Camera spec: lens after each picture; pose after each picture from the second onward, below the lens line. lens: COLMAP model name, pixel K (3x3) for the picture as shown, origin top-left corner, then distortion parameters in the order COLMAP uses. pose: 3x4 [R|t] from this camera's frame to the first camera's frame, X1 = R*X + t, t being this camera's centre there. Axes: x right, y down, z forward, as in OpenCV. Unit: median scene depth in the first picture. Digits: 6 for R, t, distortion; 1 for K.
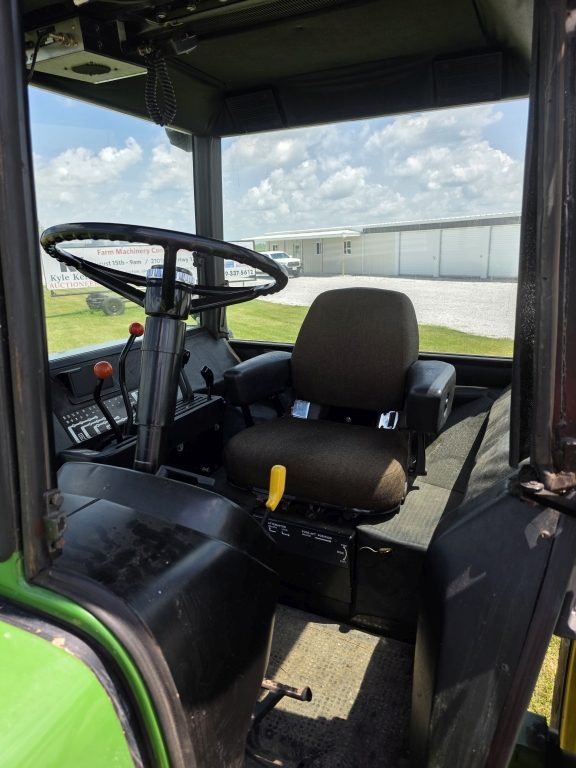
lens RADIAL K [[509.9, 0, 285.9], [0, 509.9, 388.7], [0, 0, 1]] dist [0.043702, -0.044224]
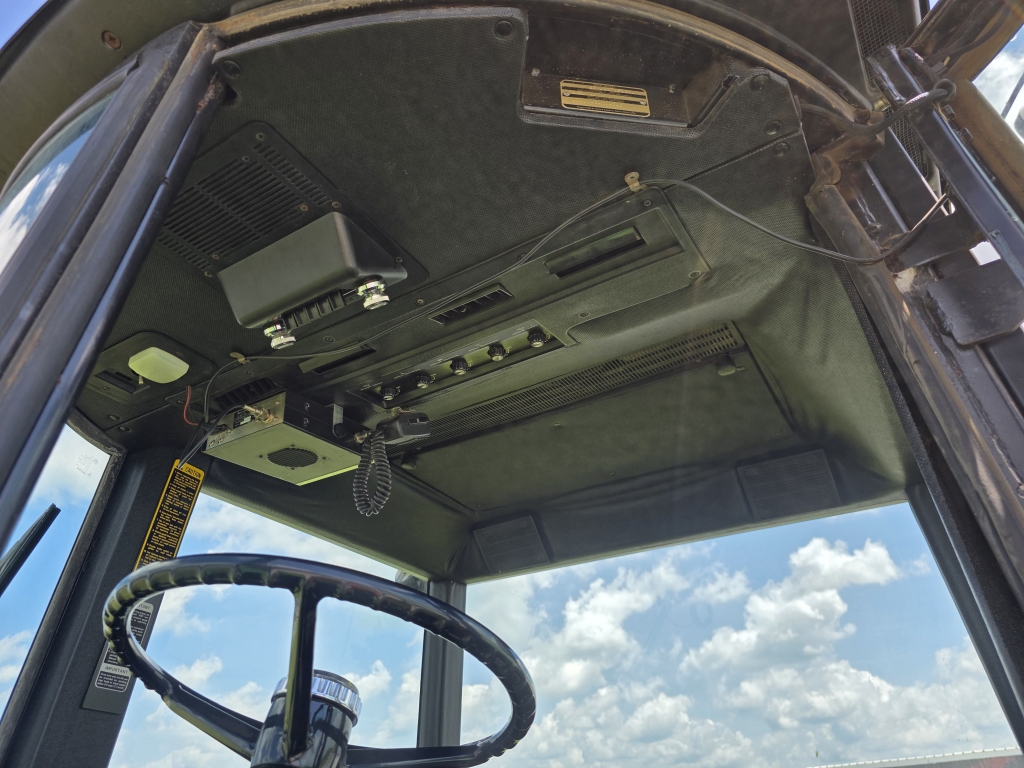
lens RADIAL K [[679.9, 0, 510.0], [0, 679.9, 387.5], [0, 0, 1]] dist [0.043702, -0.044224]
pose [[0.996130, -0.042080, -0.077165, 0.042915], [-0.028608, 0.674901, -0.737353, 0.076908], [0.083106, 0.736707, 0.671085, 0.258618]]
